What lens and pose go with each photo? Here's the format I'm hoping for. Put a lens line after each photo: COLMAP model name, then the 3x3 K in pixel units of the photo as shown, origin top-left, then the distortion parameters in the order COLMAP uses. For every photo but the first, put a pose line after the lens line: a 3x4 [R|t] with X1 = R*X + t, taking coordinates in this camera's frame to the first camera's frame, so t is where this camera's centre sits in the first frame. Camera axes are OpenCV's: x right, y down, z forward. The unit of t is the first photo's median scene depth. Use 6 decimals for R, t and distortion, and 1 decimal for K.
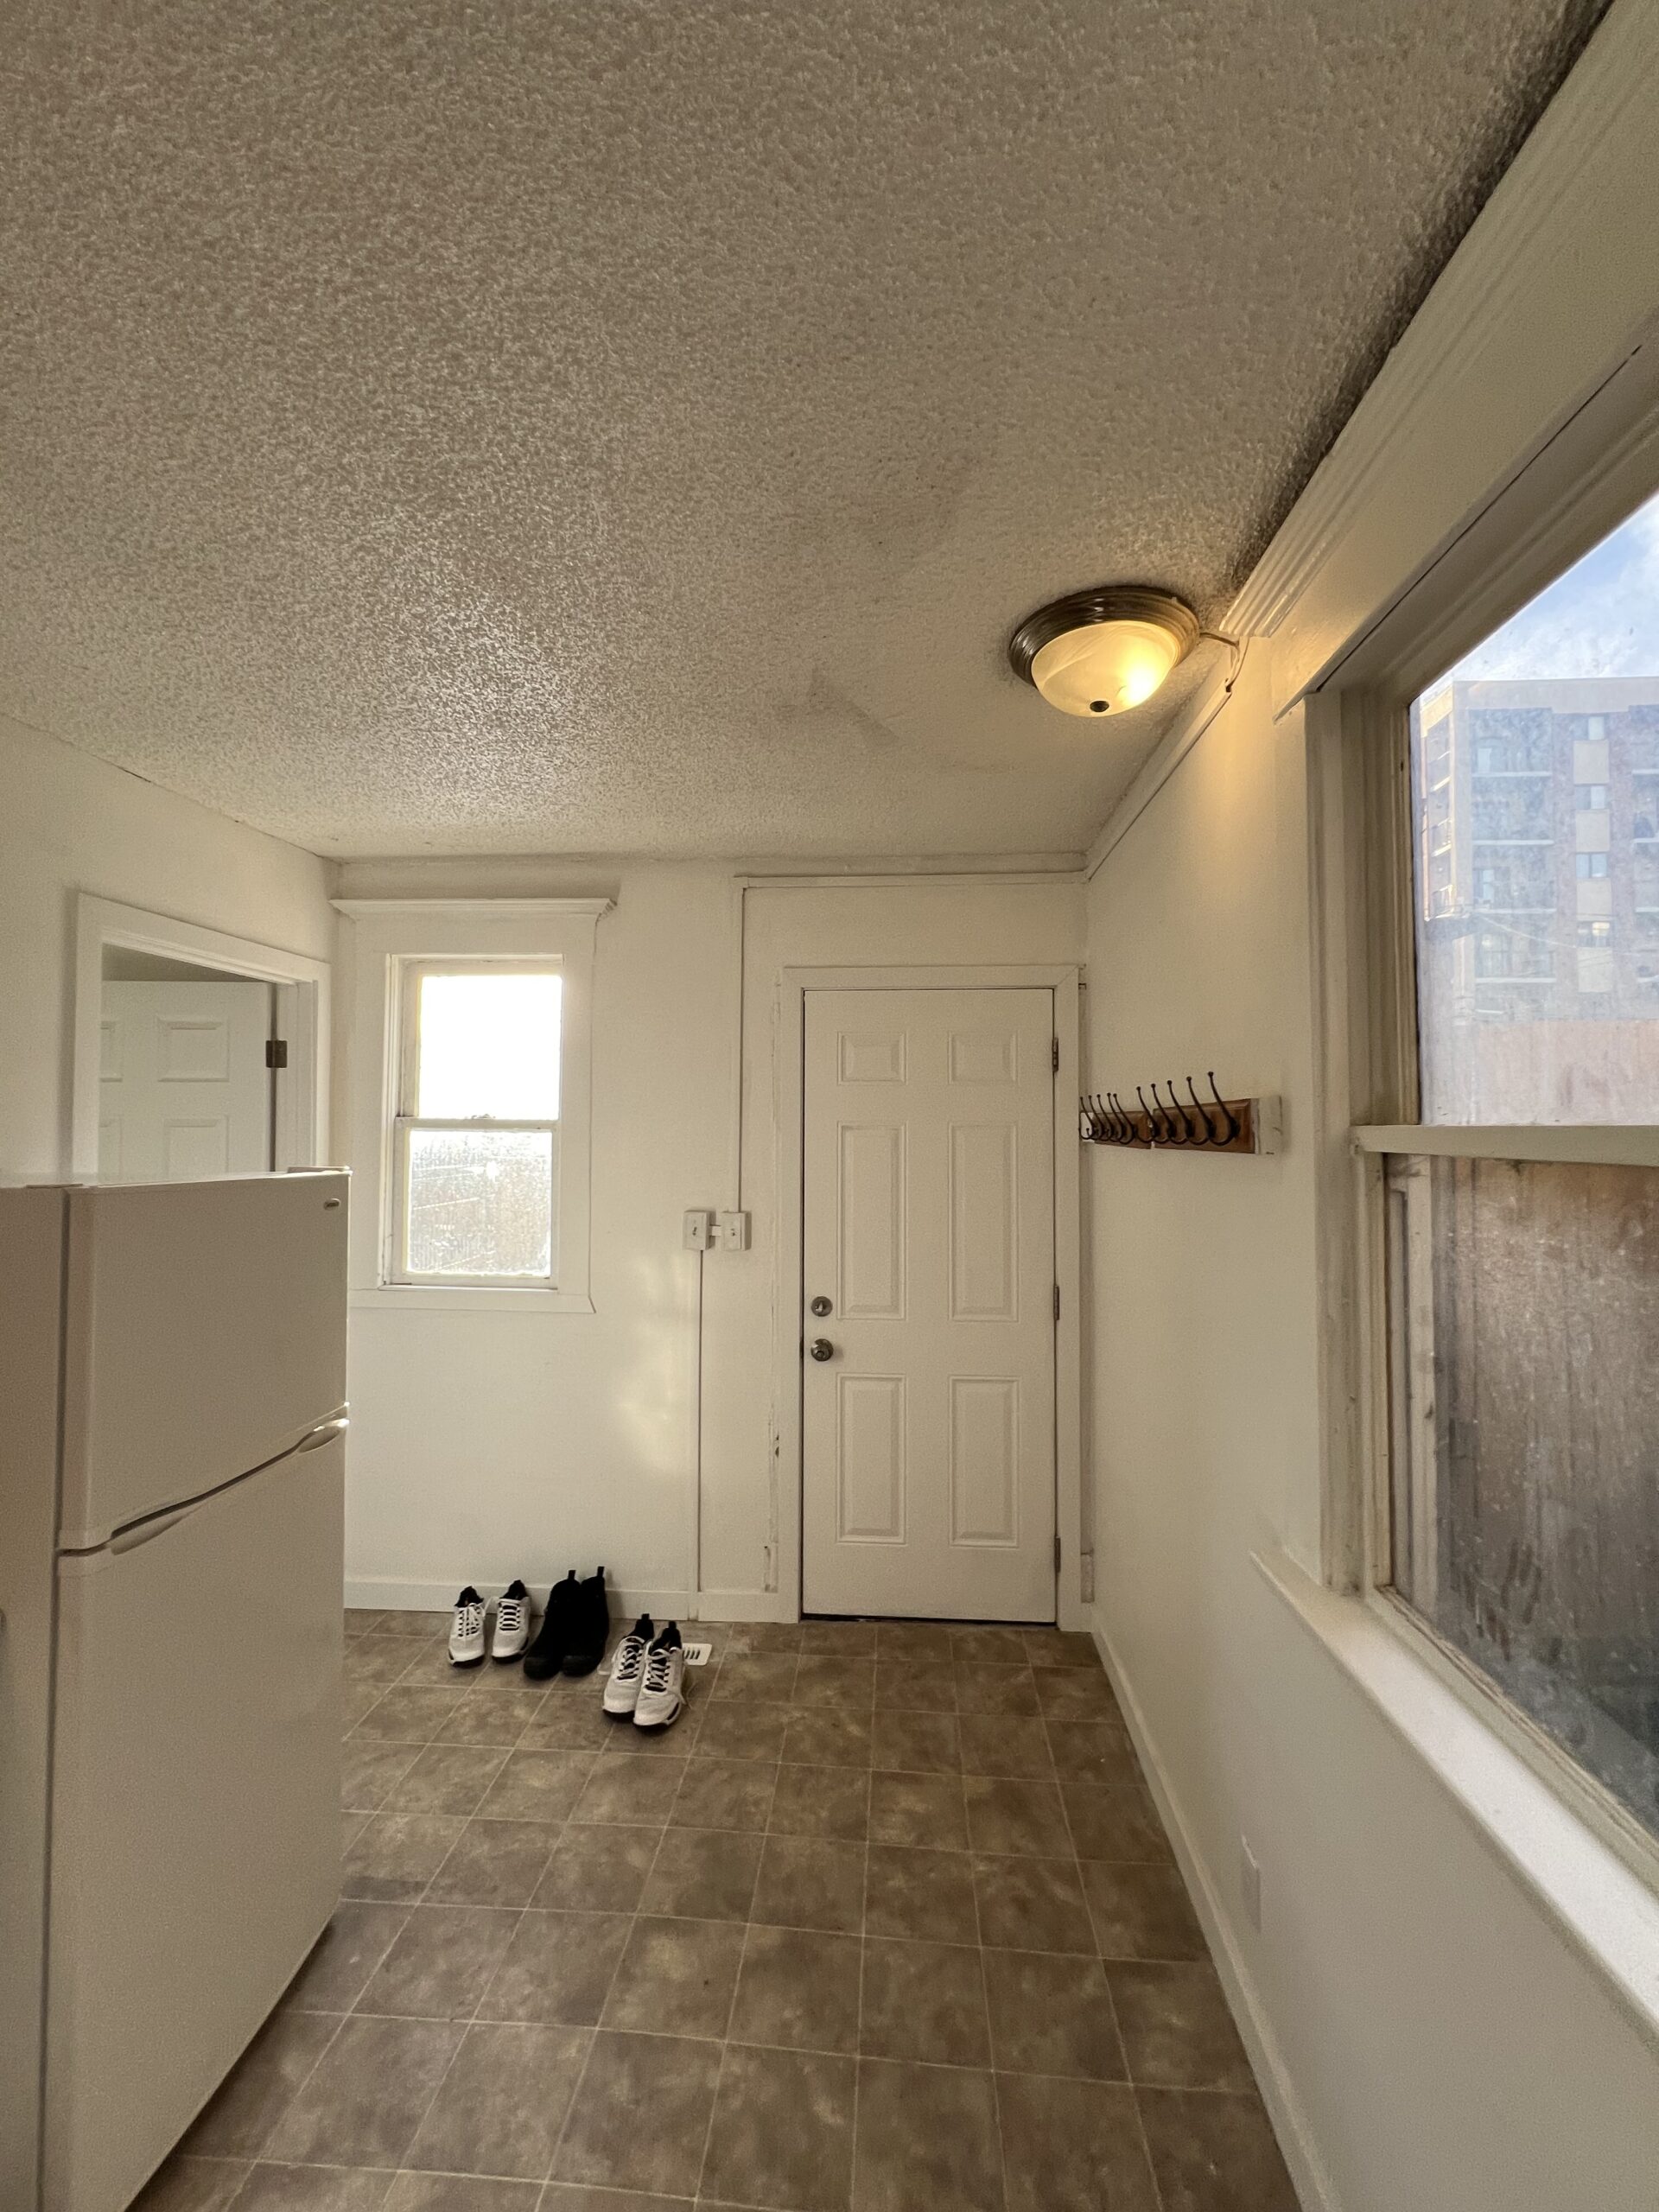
lens RADIAL K [[884.4, 0, 830.4], [0, 884.4, 1102.1], [0, 0, 1]] dist [-0.003622, 0.000646]
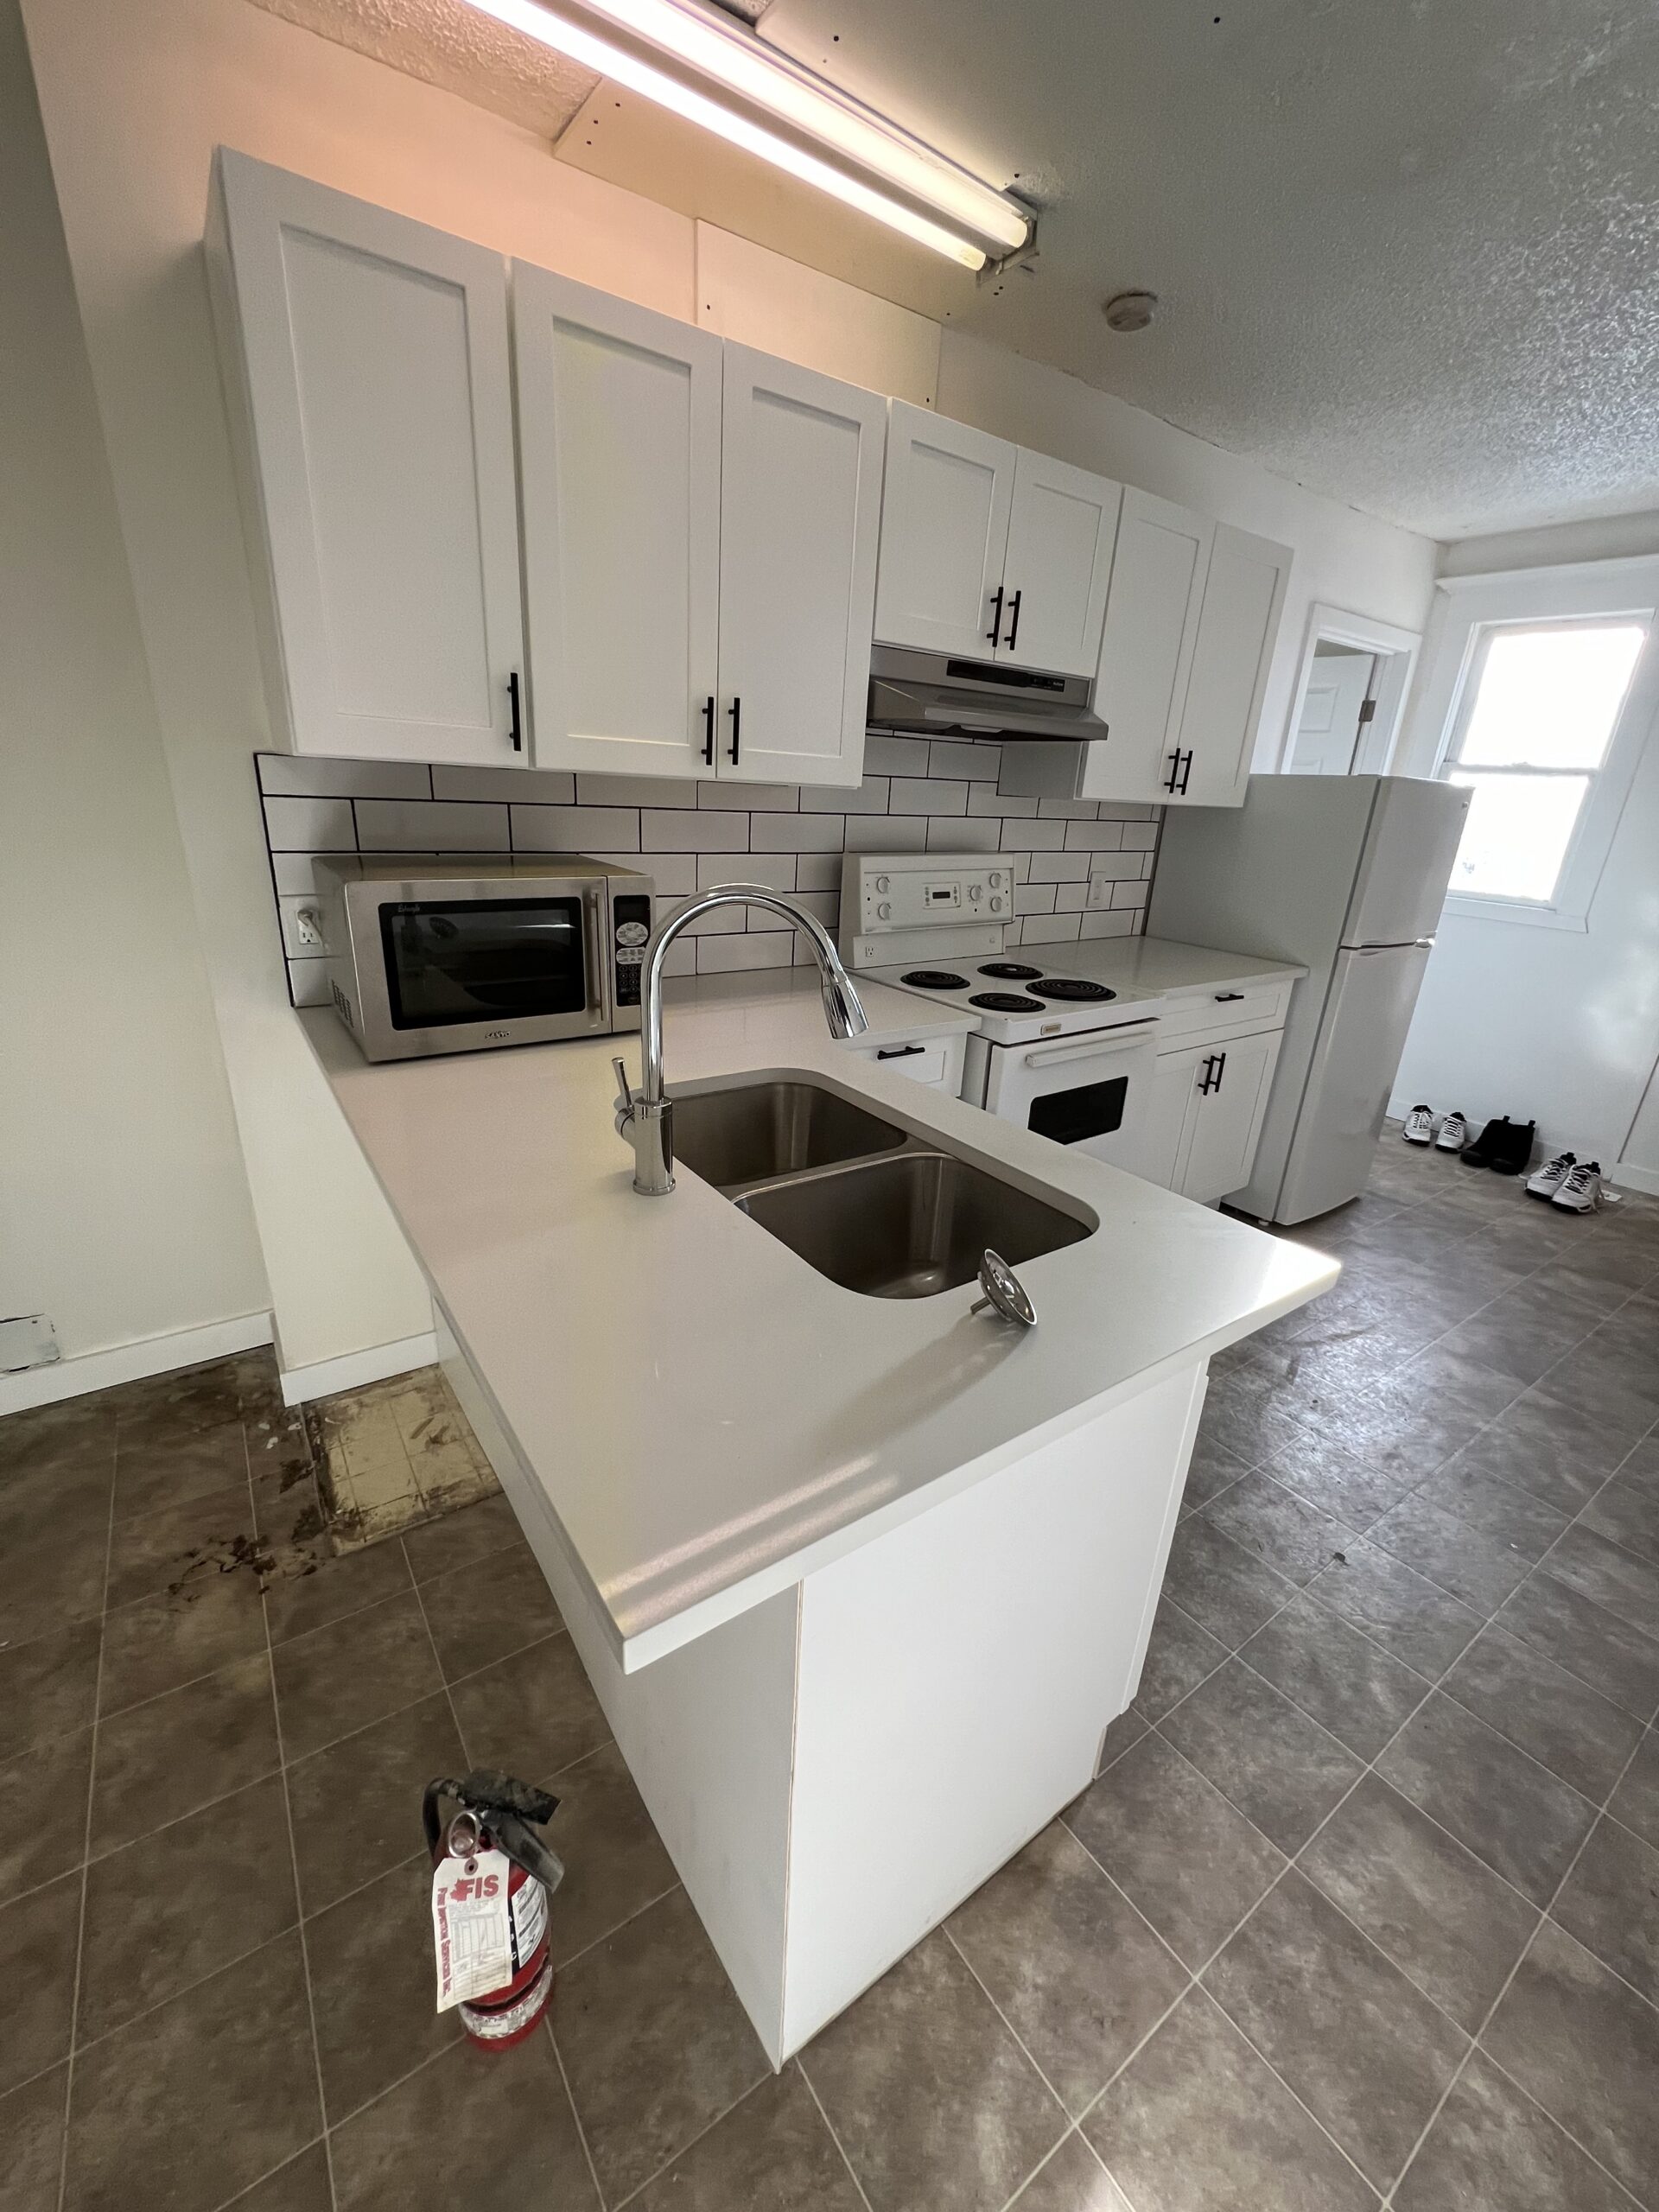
lens RADIAL K [[884.4, 0, 830.4], [0, 884.4, 1102.1], [0, 0, 1]] dist [-0.003622, 0.000646]
pose [[0.636828, 0.292402, -0.713408, 0.012099], [-0.027012, 0.933189, 0.358370, 0.055970], [0.770532, -0.208950, 0.602179, -0.764461]]
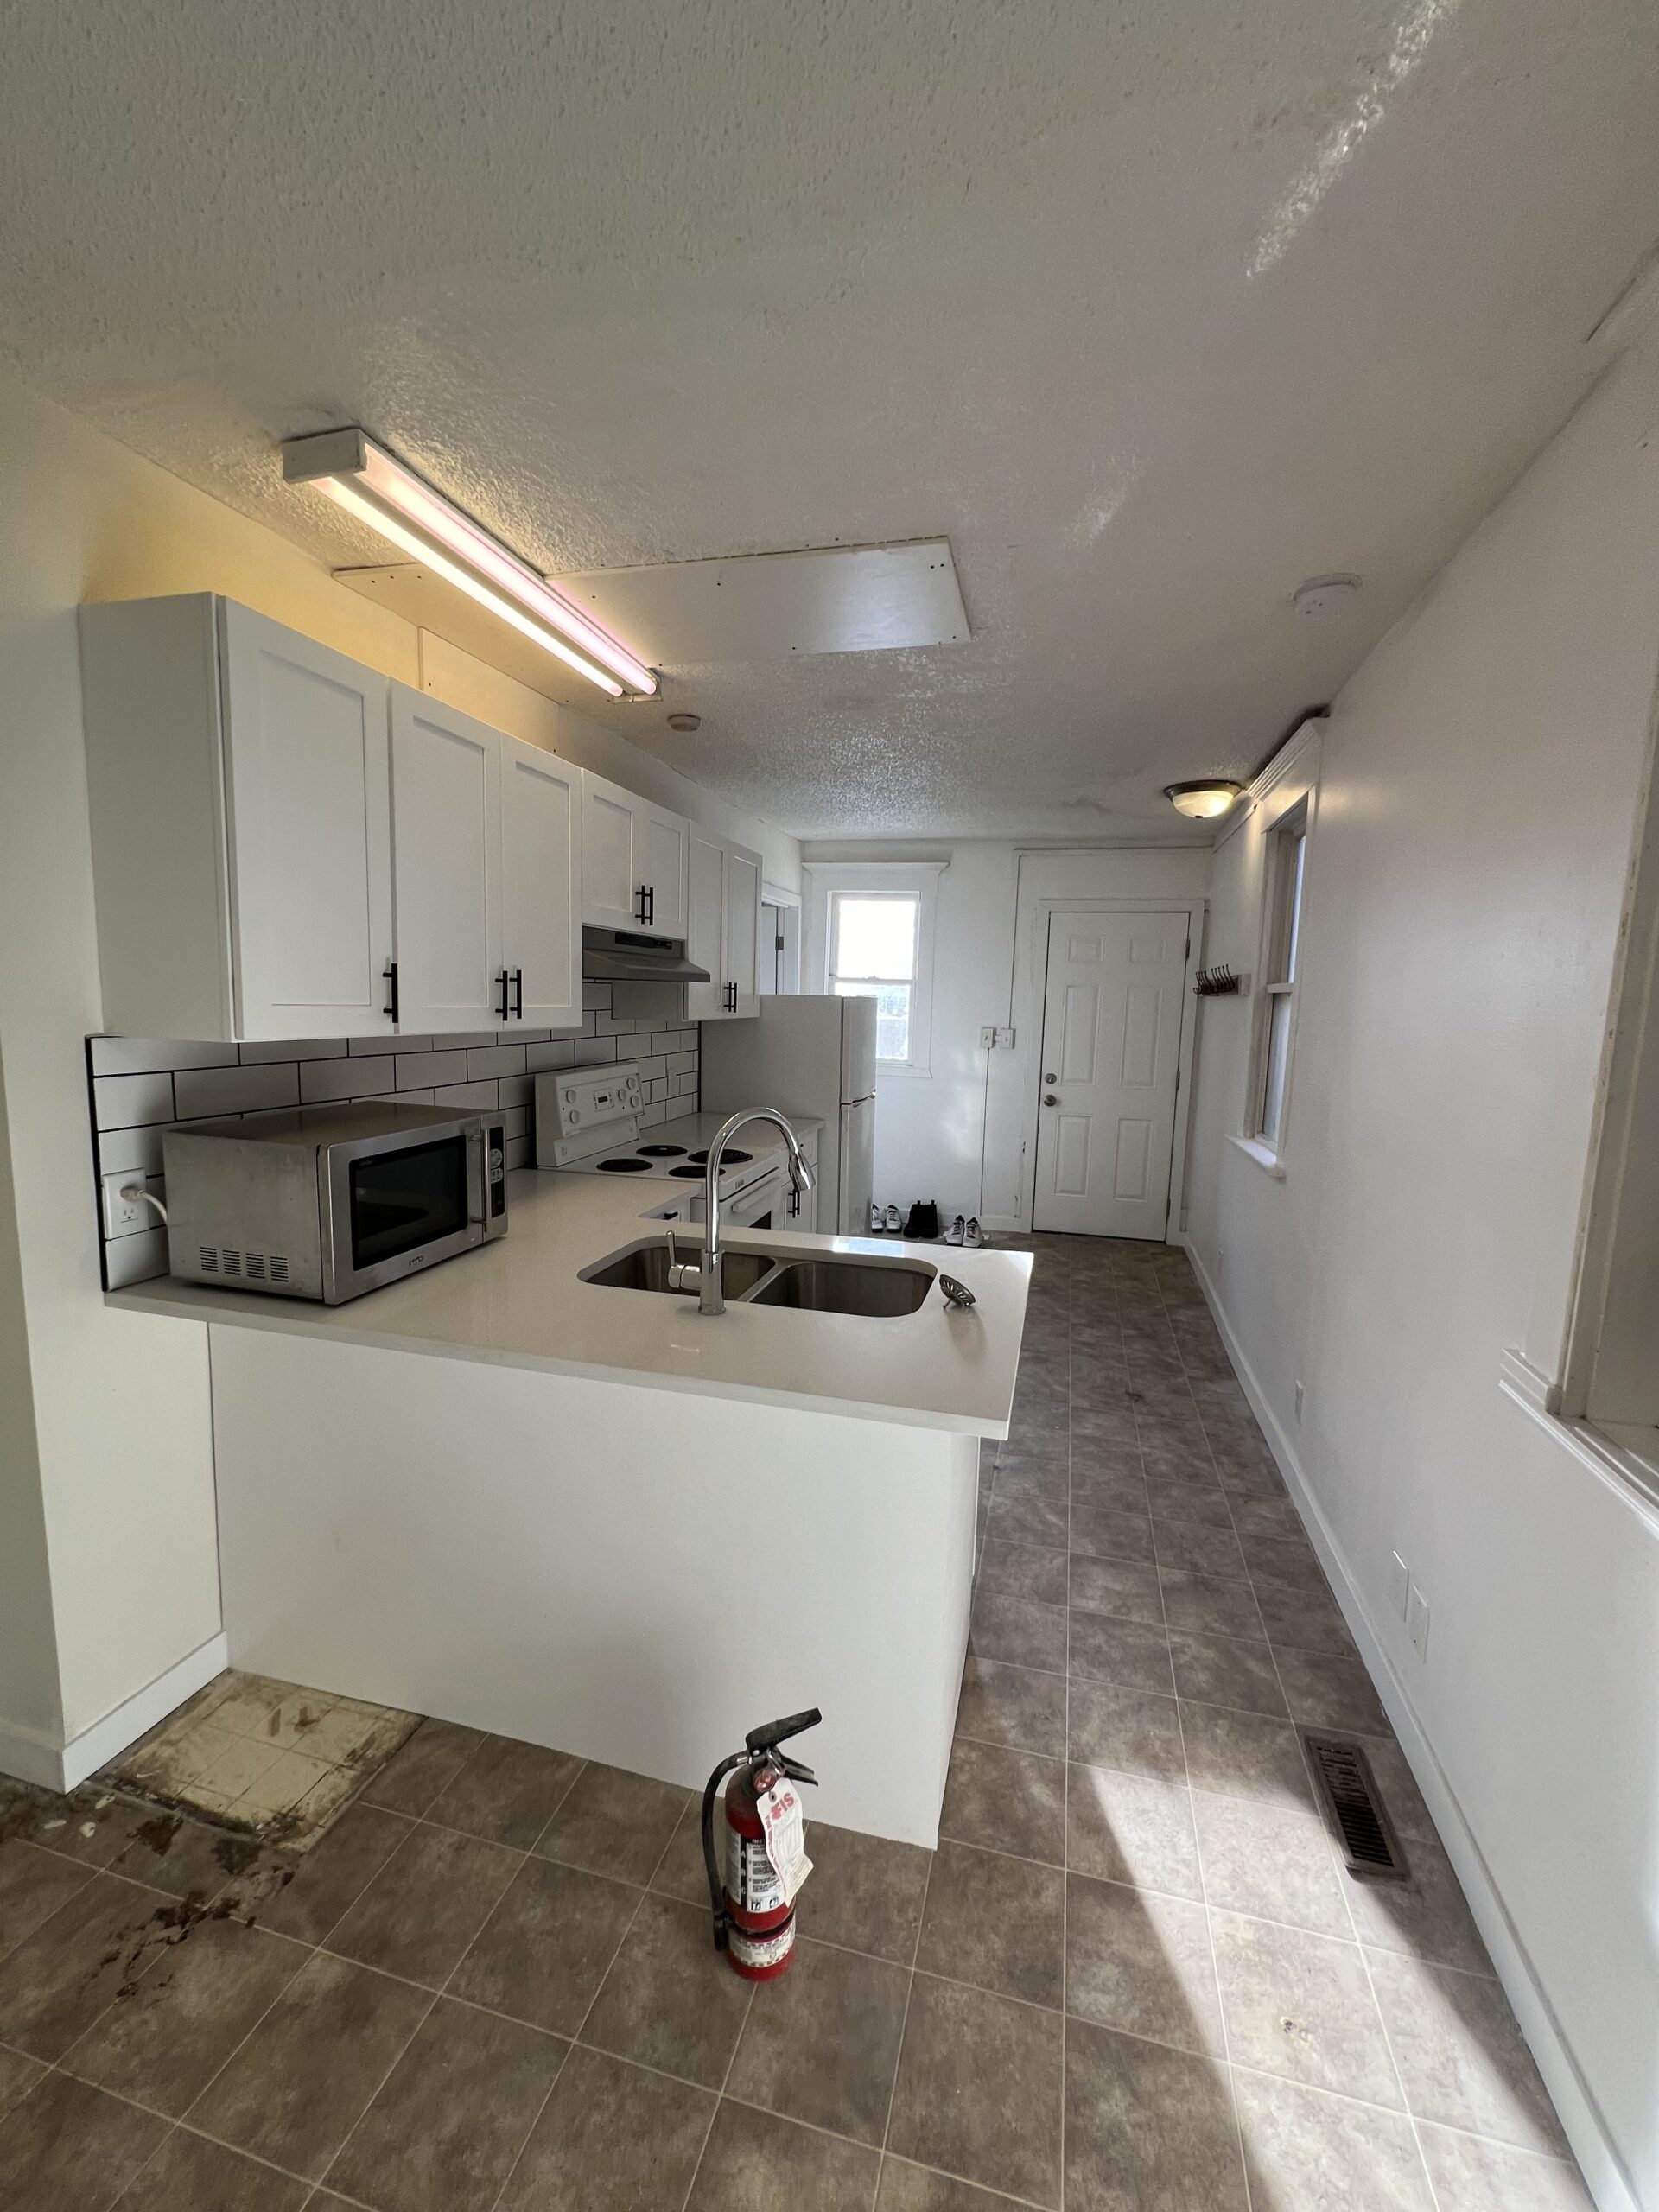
lens RADIAL K [[884.4, 0, 830.4], [0, 884.4, 1102.1], [0, 0, 1]] dist [-0.003622, 0.000646]
pose [[0.982088, 0.046078, -0.182703, -0.157145], [-0.018226, 0.988322, 0.151286, -0.003987], [0.187541, -0.145246, 0.971459, -1.208533]]
